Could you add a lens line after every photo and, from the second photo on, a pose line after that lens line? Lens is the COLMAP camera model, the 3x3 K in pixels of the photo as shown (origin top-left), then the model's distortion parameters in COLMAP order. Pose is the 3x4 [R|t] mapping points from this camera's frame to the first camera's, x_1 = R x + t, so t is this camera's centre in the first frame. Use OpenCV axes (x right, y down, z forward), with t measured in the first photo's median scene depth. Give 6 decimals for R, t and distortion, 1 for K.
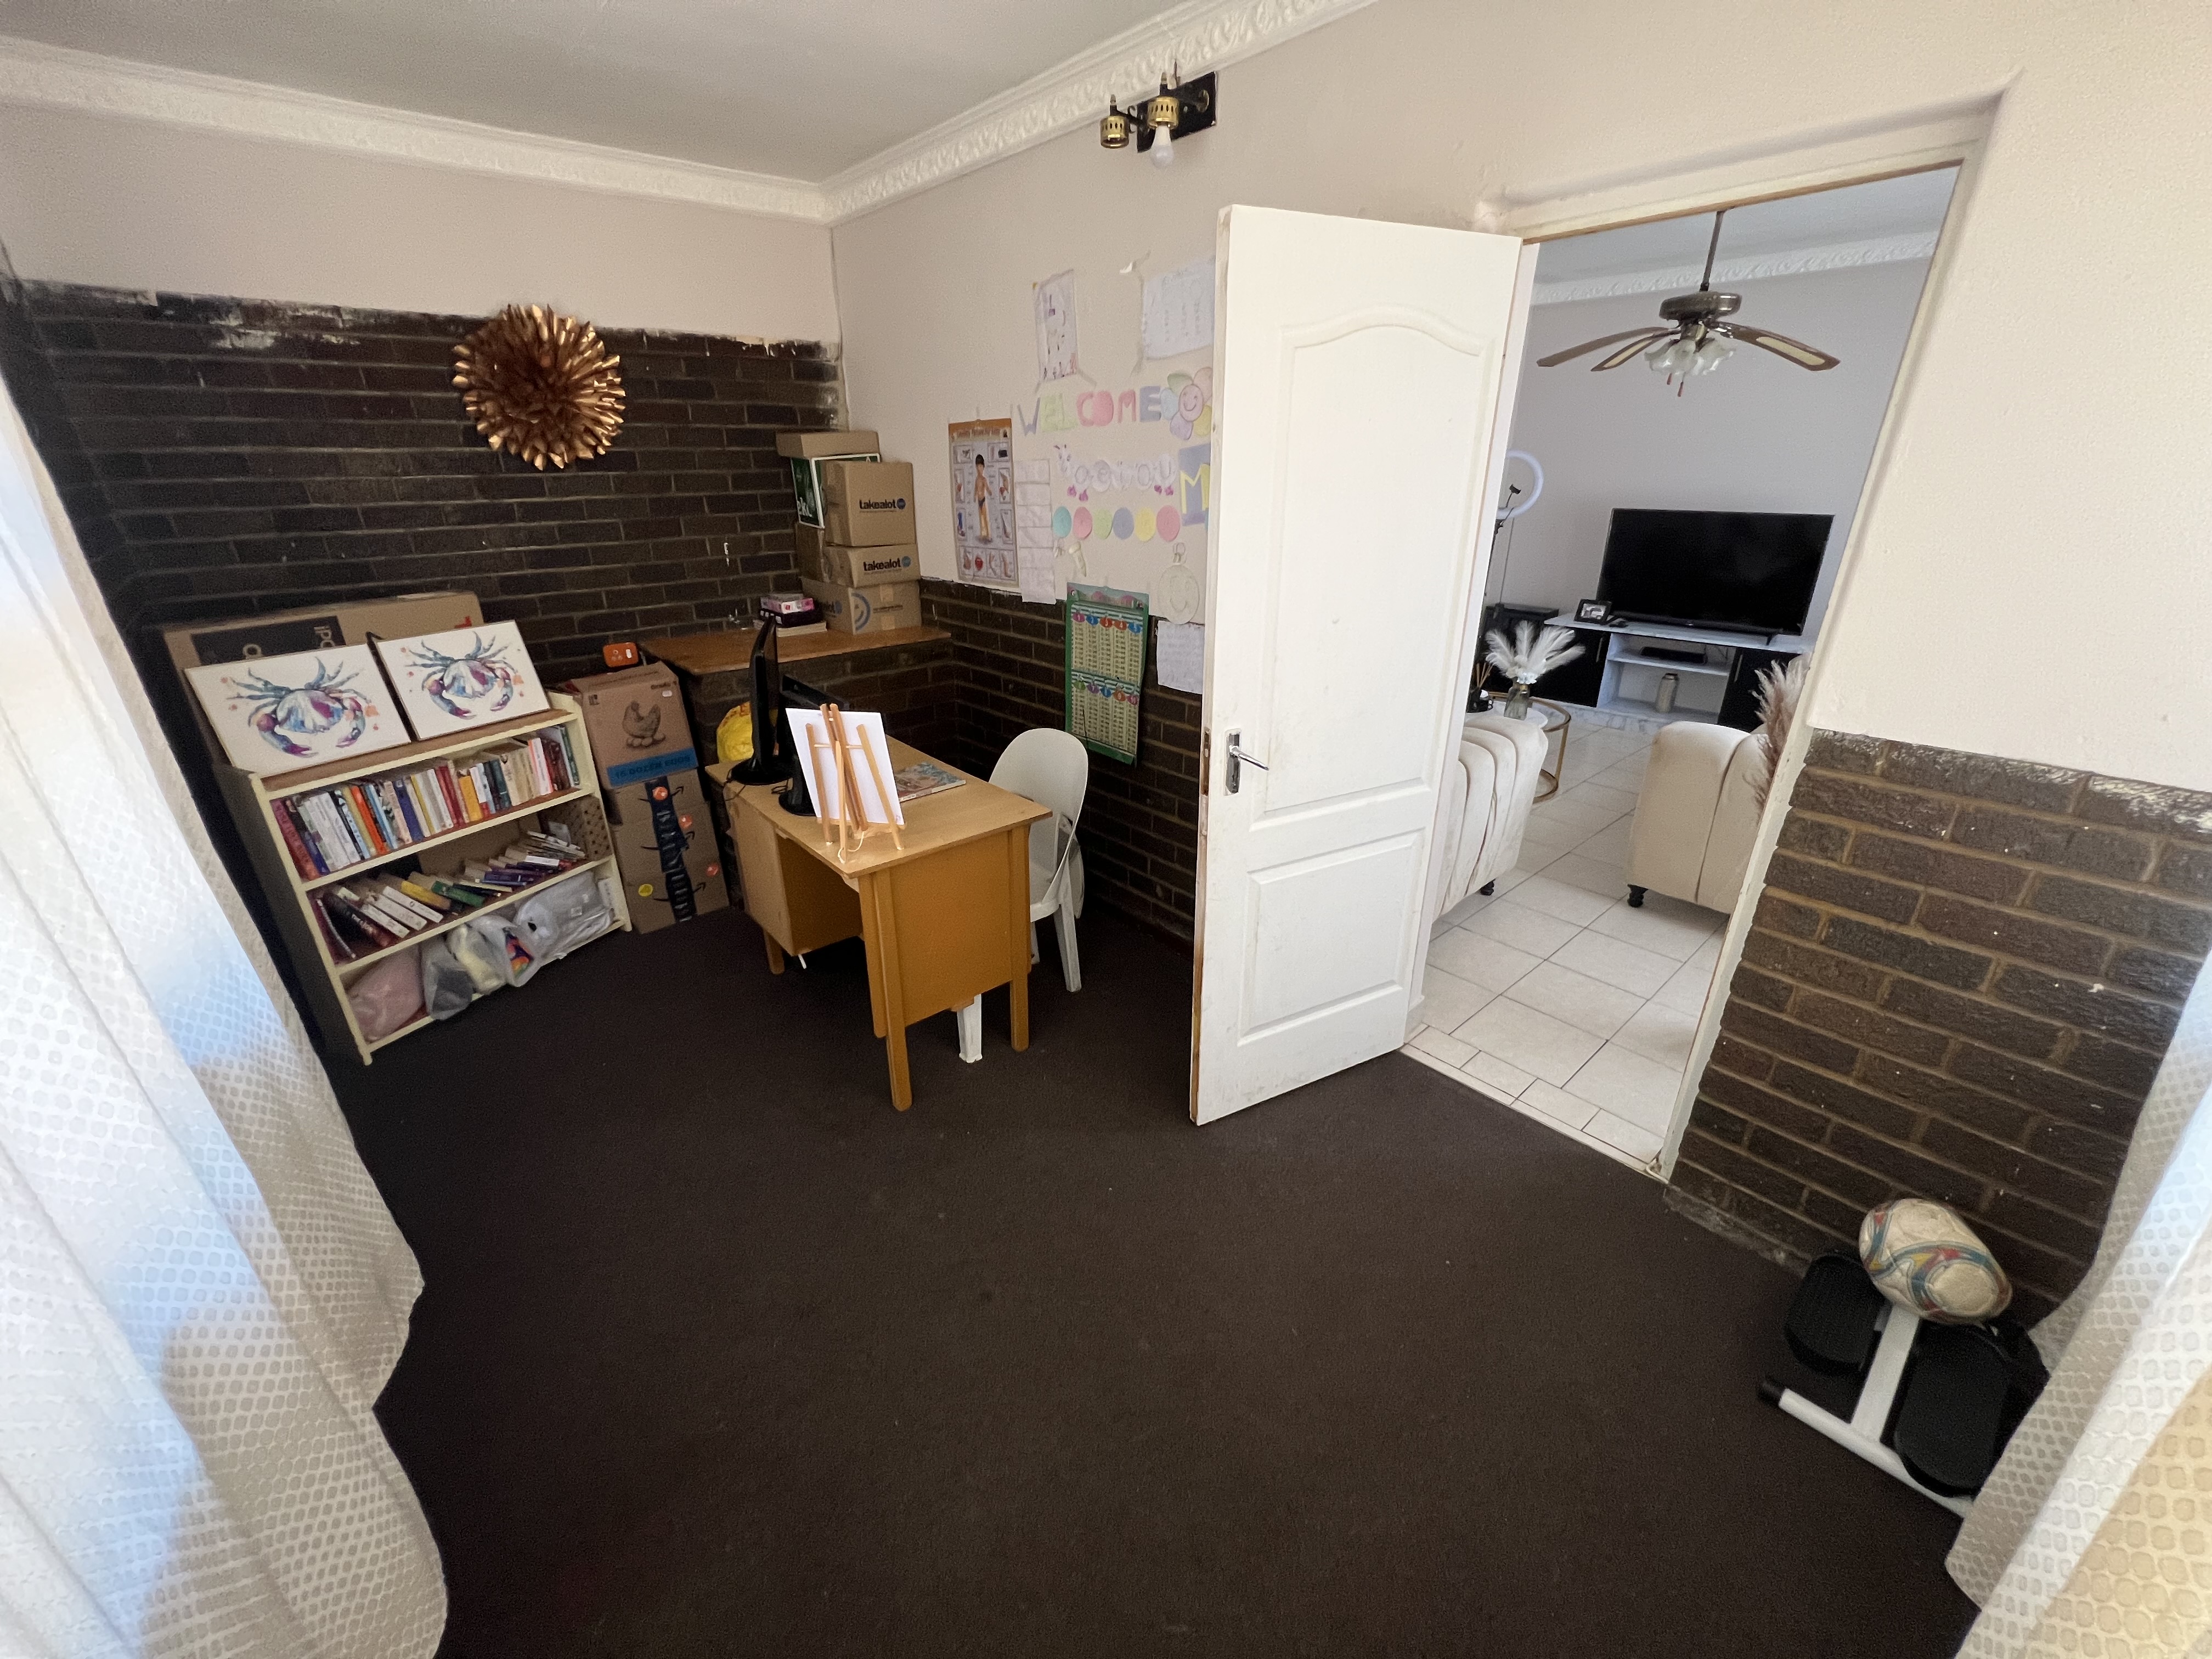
lens RADIAL K [[890.1, 0, 1099.3], [0, 890.1, 828.2], [0, 0, 1]] dist [-0.001637, 0.000053]
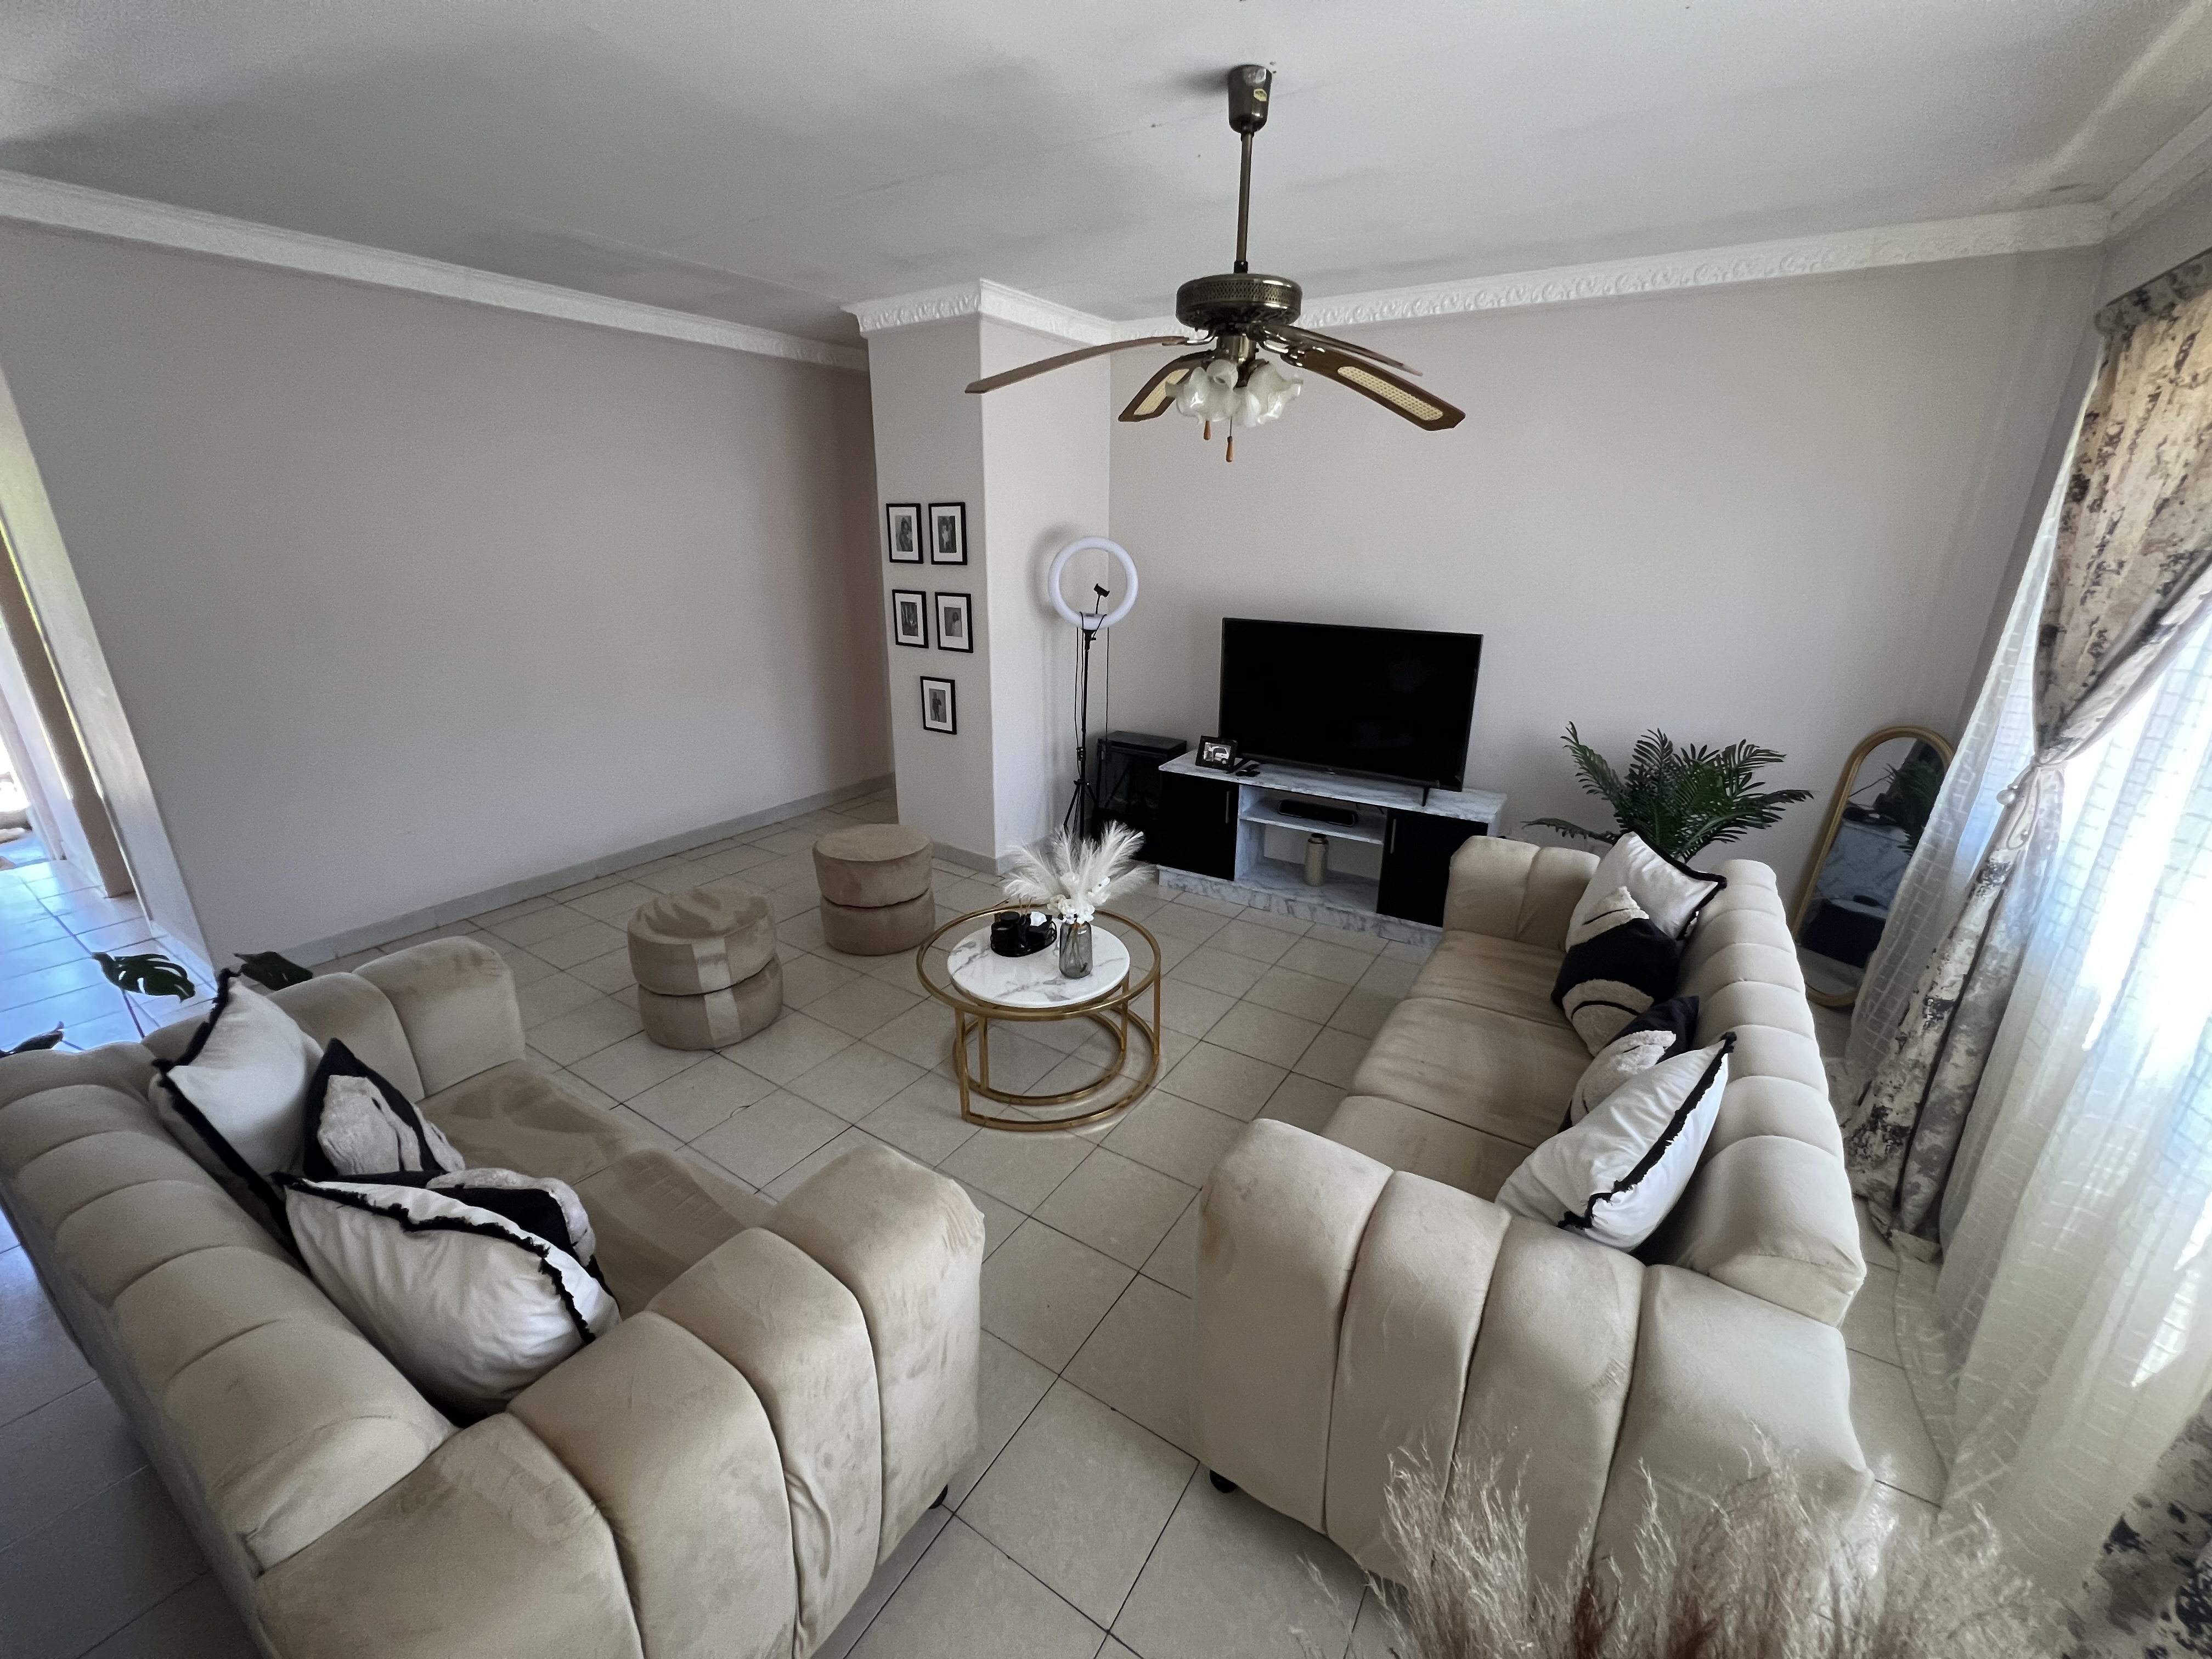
lens RADIAL K [[890.1, 0, 1099.3], [0, 890.1, 828.2], [0, 0, 1]] dist [-0.001637, 0.000053]
pose [[0.962914, -0.066787, 0.261411, 0.278782], [0.083403, 0.995106, -0.052981, -0.158443], [-0.256593, 0.072819, 0.963772, 0.337188]]
